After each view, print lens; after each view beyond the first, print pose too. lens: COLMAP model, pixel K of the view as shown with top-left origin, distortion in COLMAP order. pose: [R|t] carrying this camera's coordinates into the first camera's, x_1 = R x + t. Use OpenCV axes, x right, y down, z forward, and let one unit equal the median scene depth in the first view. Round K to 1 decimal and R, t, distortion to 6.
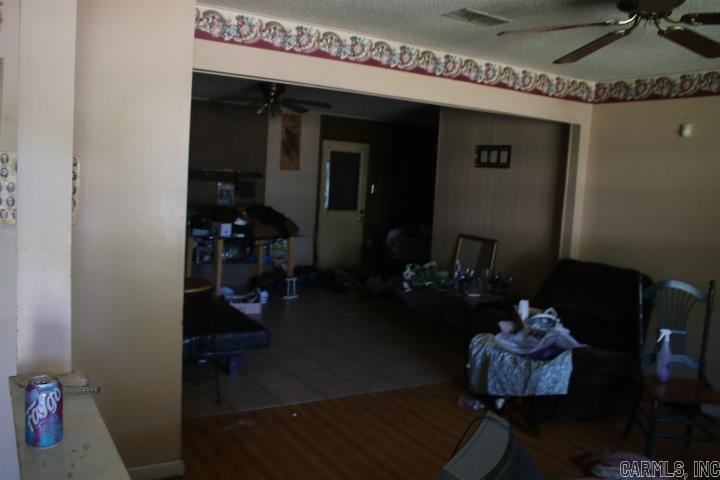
lens RADIAL K [[644.1, 0, 359.7], [0, 644.1, 250.8], [0, 0, 1]] dist [-0.074332, 0.010472]
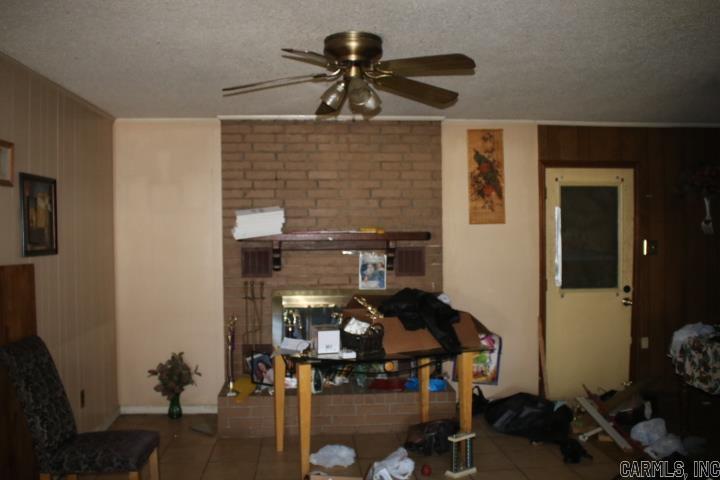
lens RADIAL K [[644.1, 0, 359.7], [0, 644.1, 250.8], [0, 0, 1]] dist [-0.074332, 0.010472]
pose [[0.897221, -0.050785, -0.438653, 0.042381], [0.009146, 0.995289, -0.096523, -0.045954], [0.441488, 0.082590, 0.893458, 0.429853]]
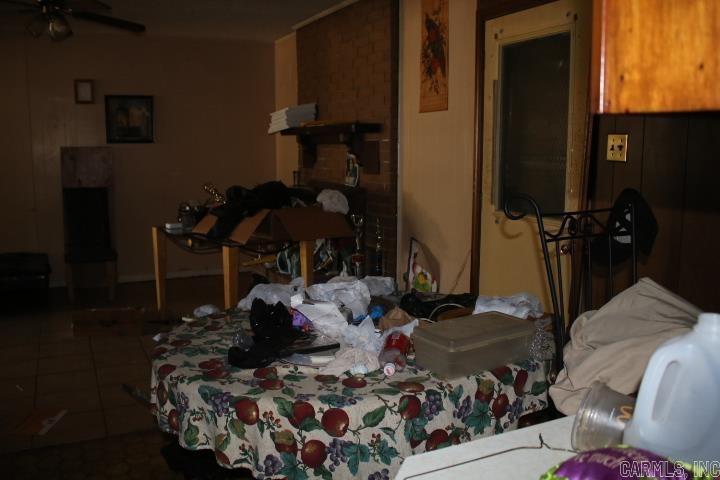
lens RADIAL K [[644.1, 0, 359.7], [0, 644.1, 250.8], [0, 0, 1]] dist [-0.074332, 0.010472]
pose [[-0.074838, 0.104786, -0.991675, 0.340483], [-0.114016, 0.987043, 0.112901, -0.075167], [0.990656, 0.121516, -0.061921, 0.988454]]
